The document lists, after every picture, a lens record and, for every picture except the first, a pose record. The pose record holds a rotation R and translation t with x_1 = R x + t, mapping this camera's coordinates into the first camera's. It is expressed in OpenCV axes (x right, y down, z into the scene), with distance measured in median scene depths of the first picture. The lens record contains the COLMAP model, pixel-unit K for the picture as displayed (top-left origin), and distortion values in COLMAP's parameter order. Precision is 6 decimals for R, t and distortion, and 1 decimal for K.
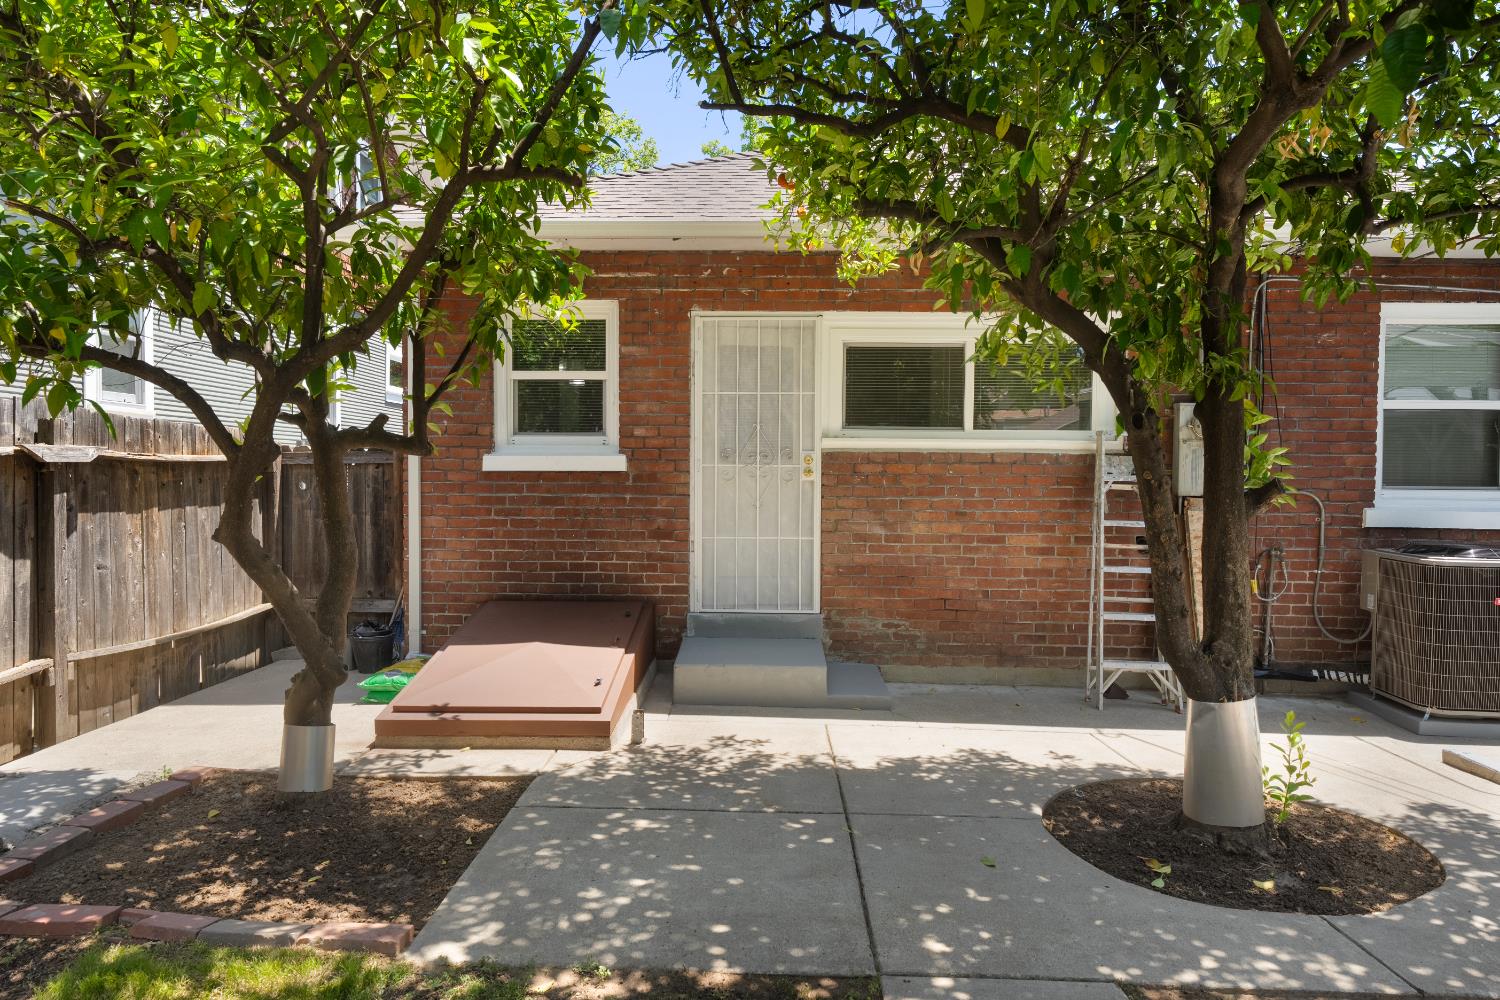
lens RADIAL K [[1012.1, 0, 749.7], [0, 1012.1, 504.4], [0, 0, 1]] dist [0.026577, -0.000348]
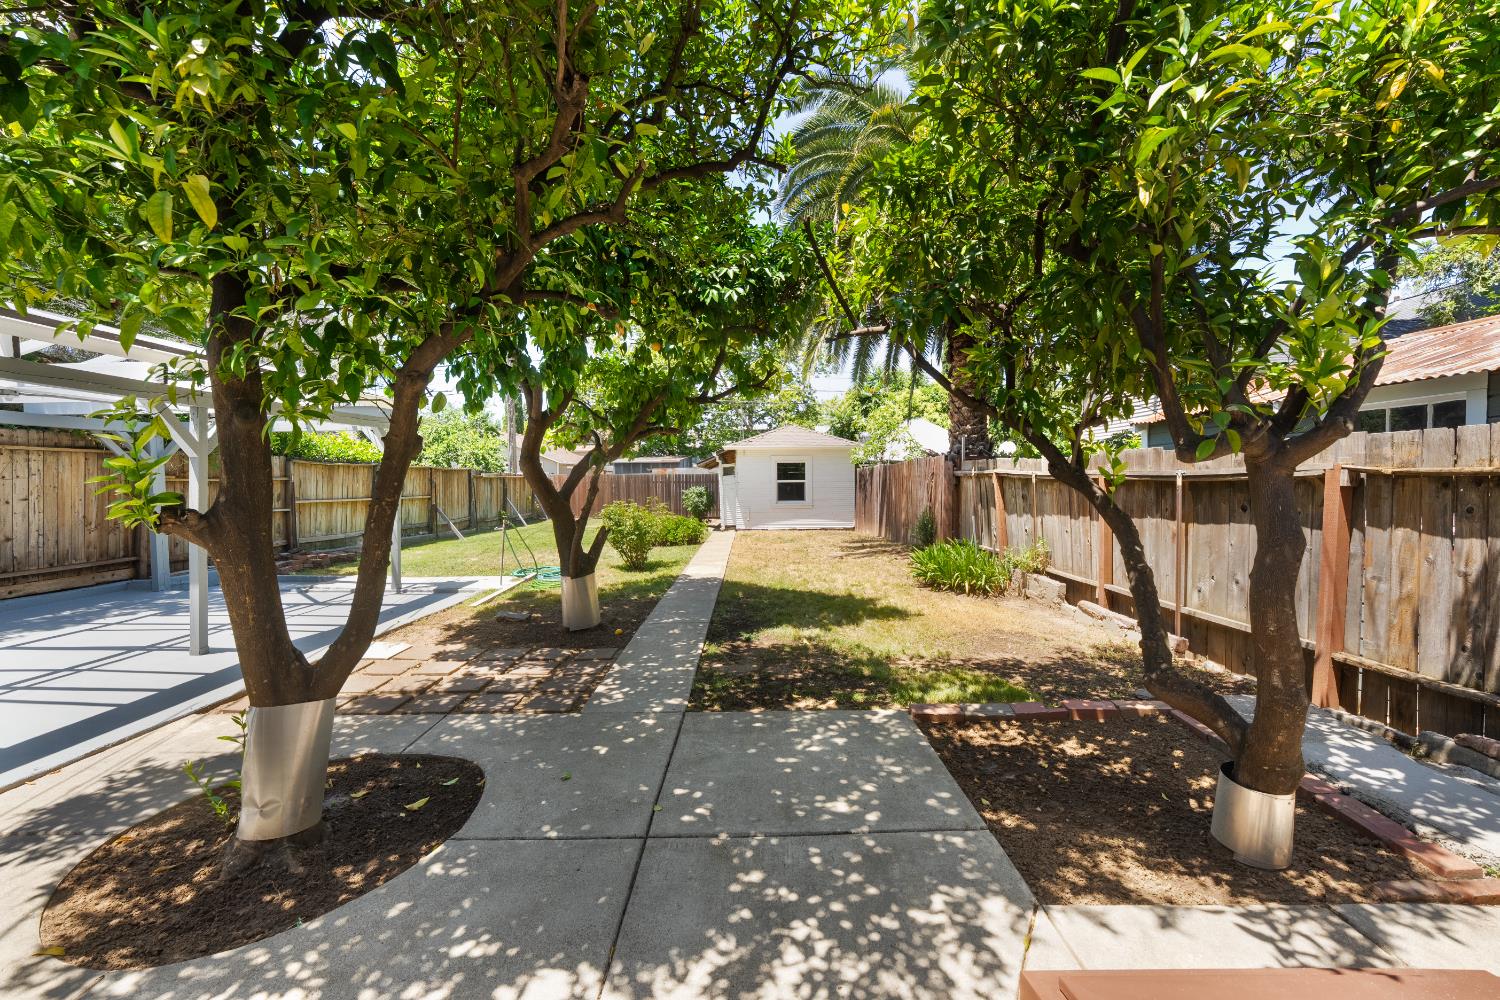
lens RADIAL K [[607.4, 0, 745.6], [0, 607.4, 502.3], [0, 0, 1]] dist [-0.011686, 0.000507]
pose [[-0.999938, 0.004172, -0.010358, 0.002382], [0.003500, 0.997935, 0.064137, -0.045600], [0.010604, 0.064097, -0.997887, 1.372344]]
